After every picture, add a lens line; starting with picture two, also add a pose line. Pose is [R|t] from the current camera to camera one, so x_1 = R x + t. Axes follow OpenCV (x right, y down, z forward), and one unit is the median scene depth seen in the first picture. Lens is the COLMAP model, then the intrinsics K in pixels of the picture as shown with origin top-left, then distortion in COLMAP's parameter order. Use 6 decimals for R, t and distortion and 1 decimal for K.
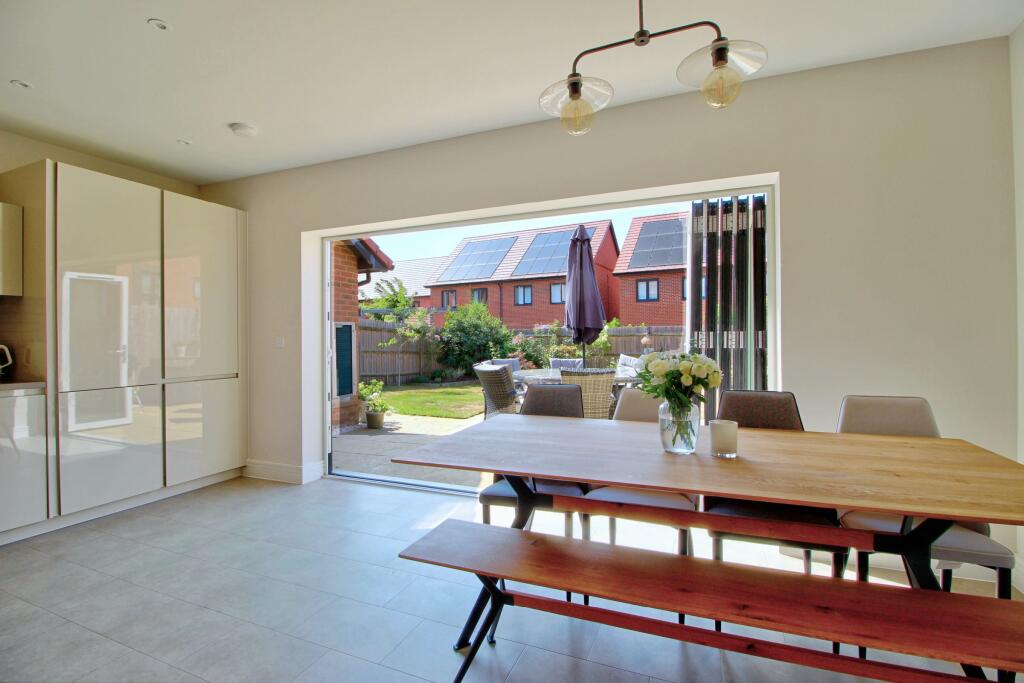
lens RADIAL K [[476.4, 0, 514.3], [0, 476.4, 345.3], [0, 0, 1]] dist [0.000678, -0.000525]
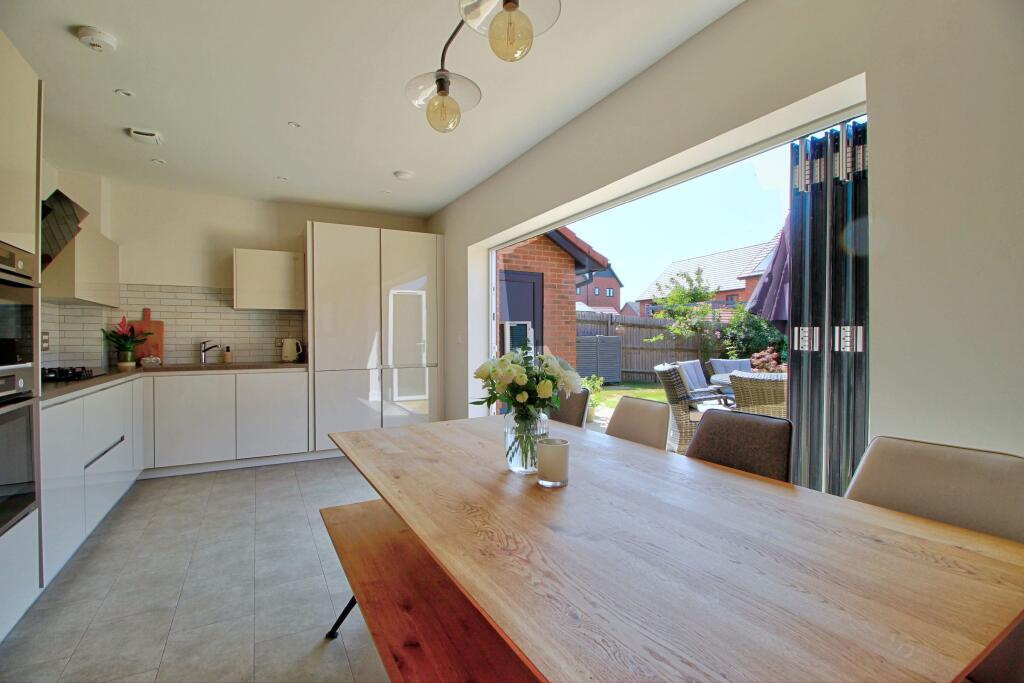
lens RADIAL K [[476.4, 0, 514.3], [0, 476.4, 345.3], [0, 0, 1]] dist [0.000678, -0.000525]
pose [[0.782197, 0.011975, -0.622916, 0.382114], [-0.007355, 0.999923, 0.009987, -0.004112], [0.622988, -0.003230, 0.782225, 0.141064]]
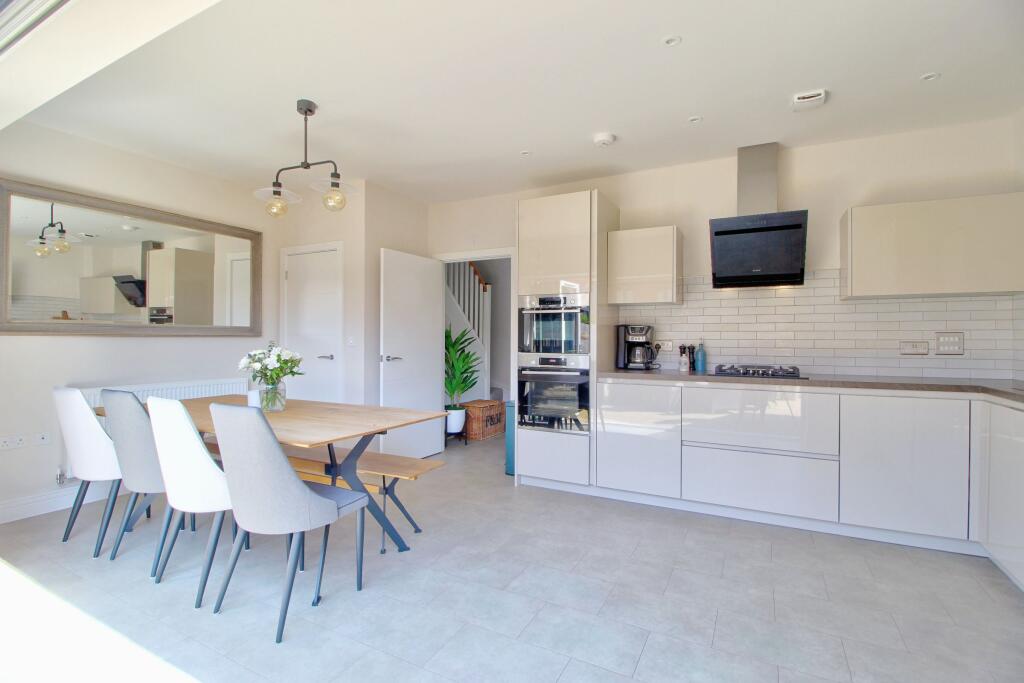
lens RADIAL K [[476.4, 0, 514.3], [0, 476.4, 345.3], [0, 0, 1]] dist [0.000678, -0.000525]
pose [[-0.994983, -0.001659, 0.100030, -0.274376], [-0.001108, 0.999984, 0.005565, 0.002352], [-0.100038, 0.005427, -0.994969, 1.113468]]
